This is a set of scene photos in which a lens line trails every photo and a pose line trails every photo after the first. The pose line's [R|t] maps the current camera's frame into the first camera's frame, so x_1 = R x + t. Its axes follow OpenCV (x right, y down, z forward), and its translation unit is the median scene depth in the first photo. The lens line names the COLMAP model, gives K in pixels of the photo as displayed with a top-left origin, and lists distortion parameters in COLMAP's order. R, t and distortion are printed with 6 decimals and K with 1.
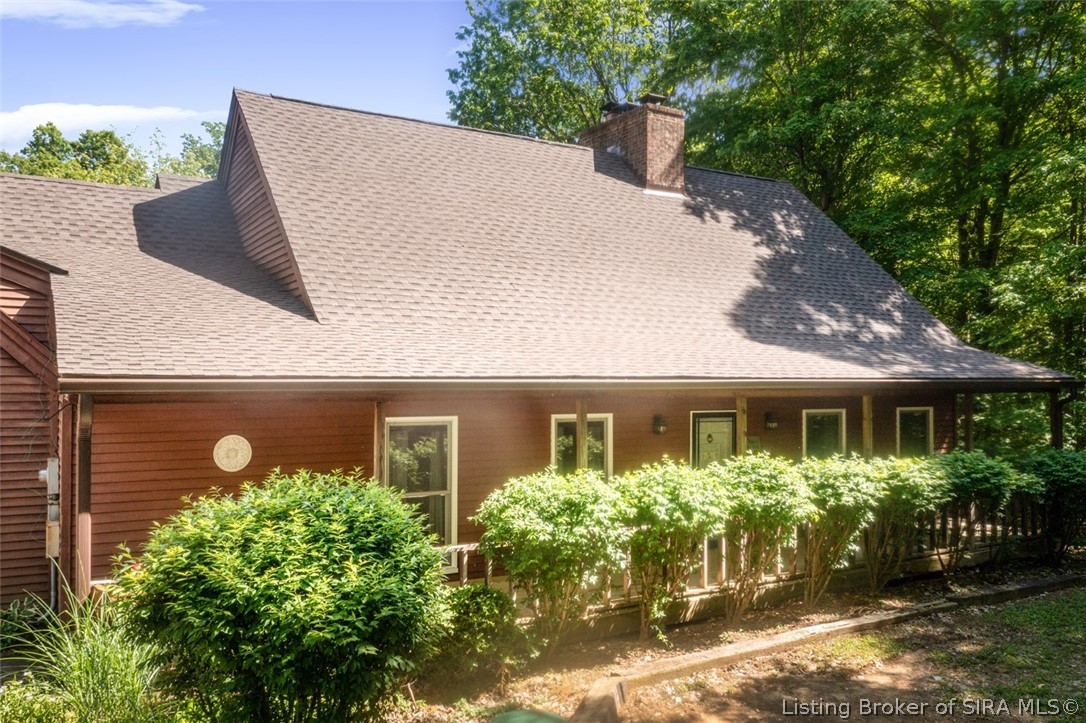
lens RADIAL K [[880.9, 0, 544.4], [0, 880.9, 314.8], [0, 0, 1]] dist [-0.007143, -0.003359]
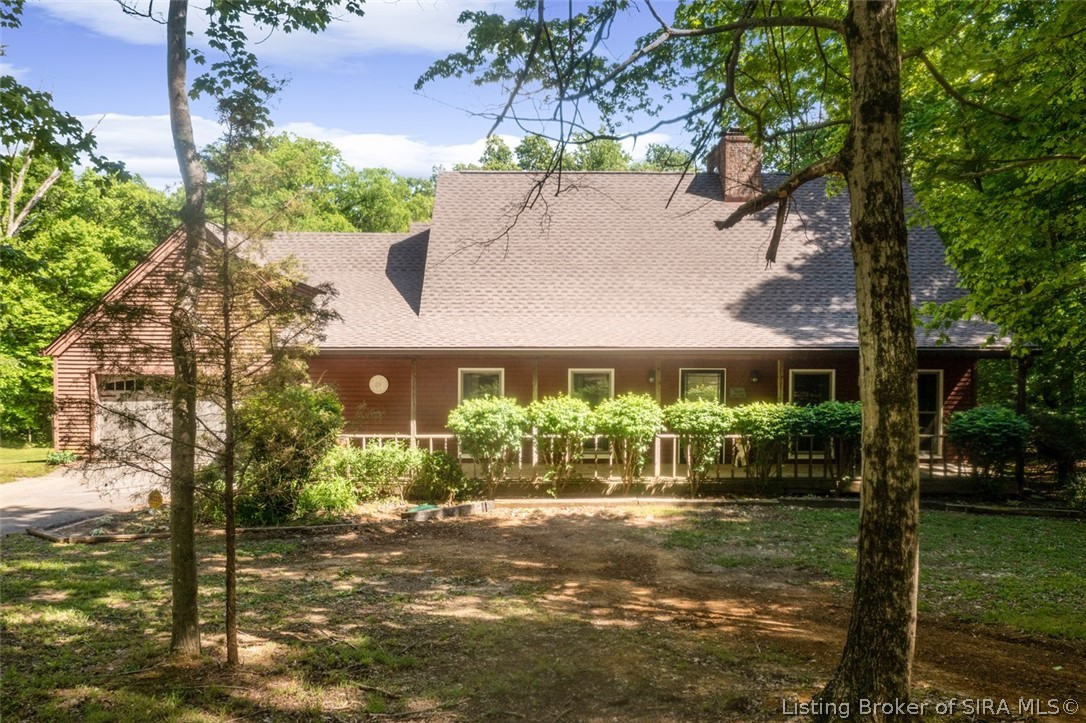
lens RADIAL K [[880.9, 0, 544.4], [0, 880.9, 314.8], [0, 0, 1]] dist [-0.007143, -0.003359]
pose [[0.852398, -0.006920, -0.522847, 0.850404], [0.036984, 0.998206, 0.047083, -0.066261], [0.521584, -0.059471, 0.851125, -0.421378]]
